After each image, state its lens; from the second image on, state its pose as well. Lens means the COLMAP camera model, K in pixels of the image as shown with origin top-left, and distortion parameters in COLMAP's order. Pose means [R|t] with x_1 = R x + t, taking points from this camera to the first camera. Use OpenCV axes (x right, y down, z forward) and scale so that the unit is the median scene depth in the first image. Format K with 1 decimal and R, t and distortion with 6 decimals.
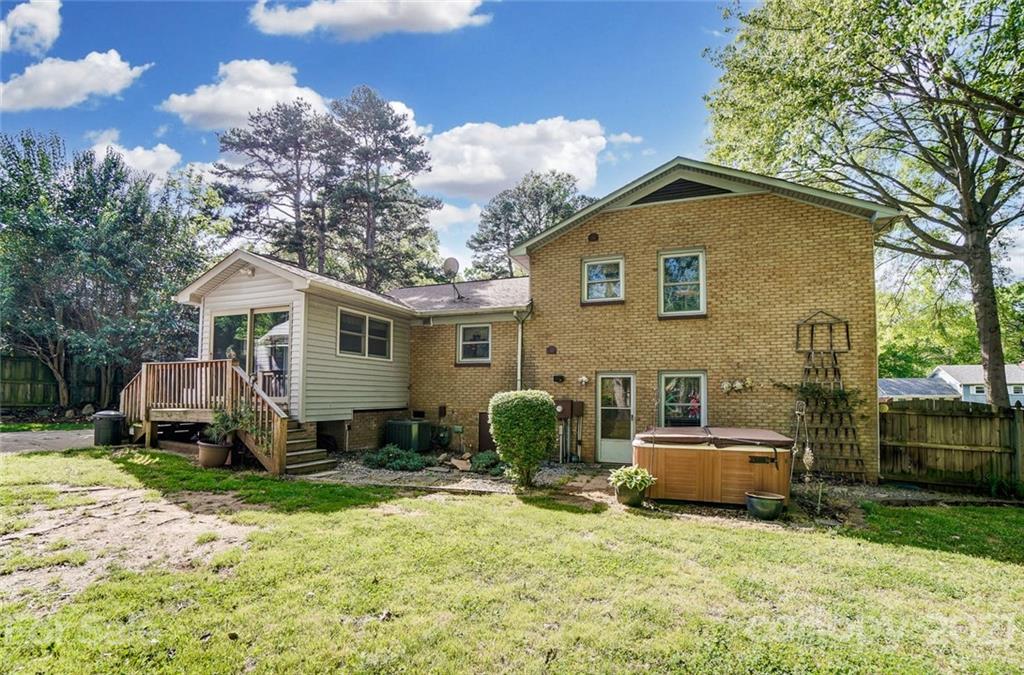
lens RADIAL K [[462.1, 0, 518.5], [0, 462.1, 376.1], [0, 0, 1]] dist [-0.052440, -0.000268]
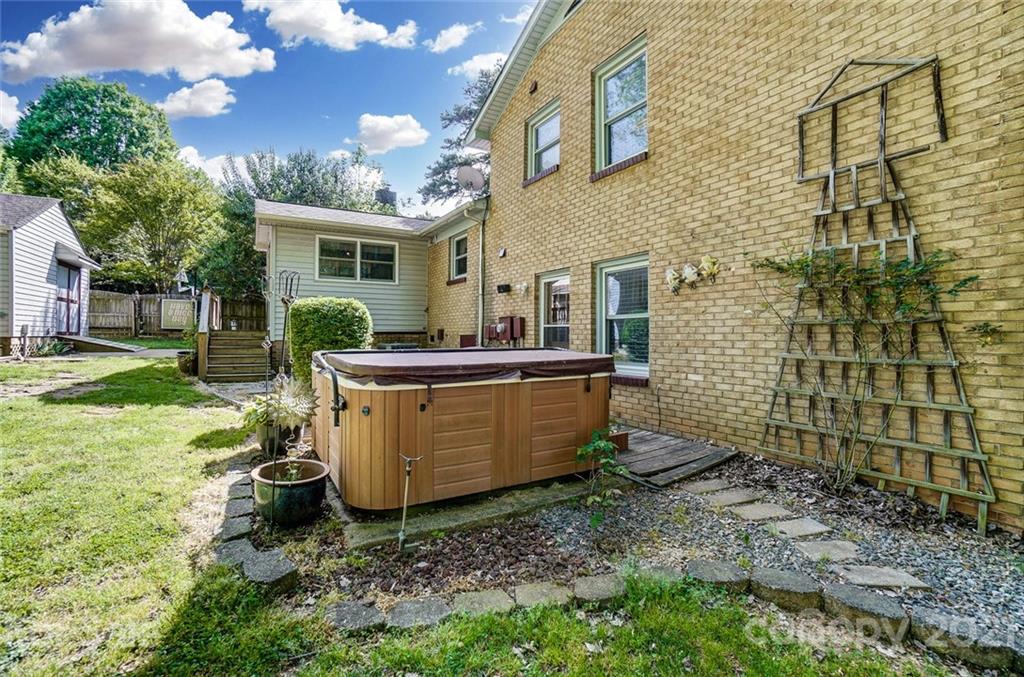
lens RADIAL K [[444.7, 0, 506.8], [0, 444.7, 332.2], [0, 0, 1]] dist [-0.065646, 0.018906]
pose [[0.778991, -0.006677, -0.627000, 0.605882], [0.029959, 0.999198, 0.026581, 0.063478], [0.626320, -0.039491, 0.778566, 0.473416]]
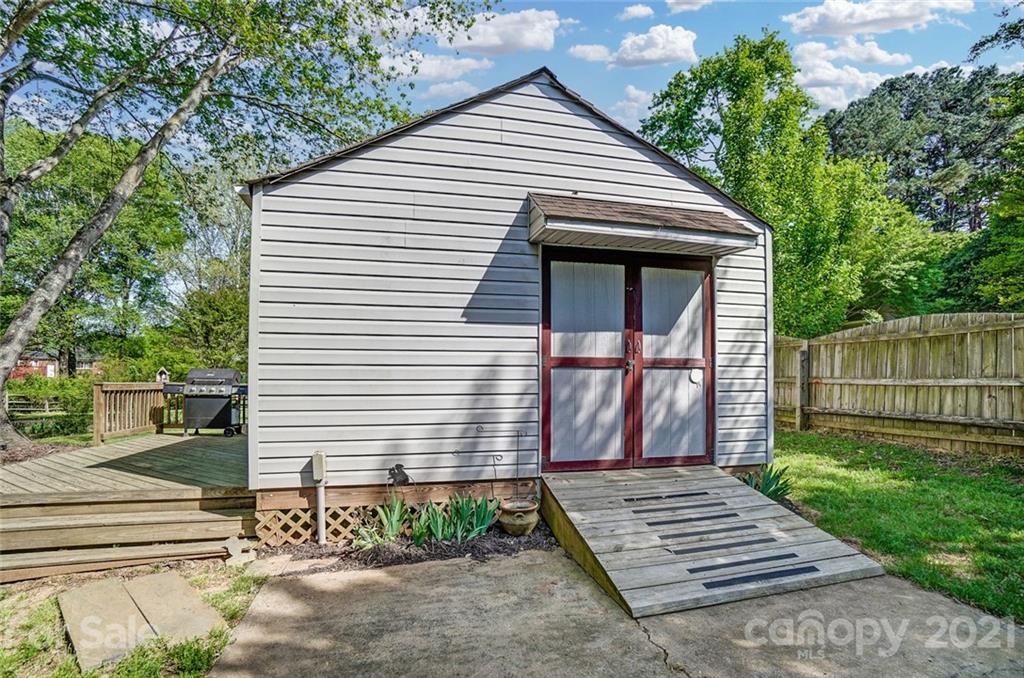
lens RADIAL K [[461.5, 0, 509.7], [0, 461.5, 372.9], [0, 0, 1]] dist [-0.031063, 0.000377]
pose [[-0.829725, -0.010696, -0.558069, -0.857164], [0.025460, 0.998051, -0.056982, -0.003276], [0.557591, -0.061488, -0.827836, 0.950423]]
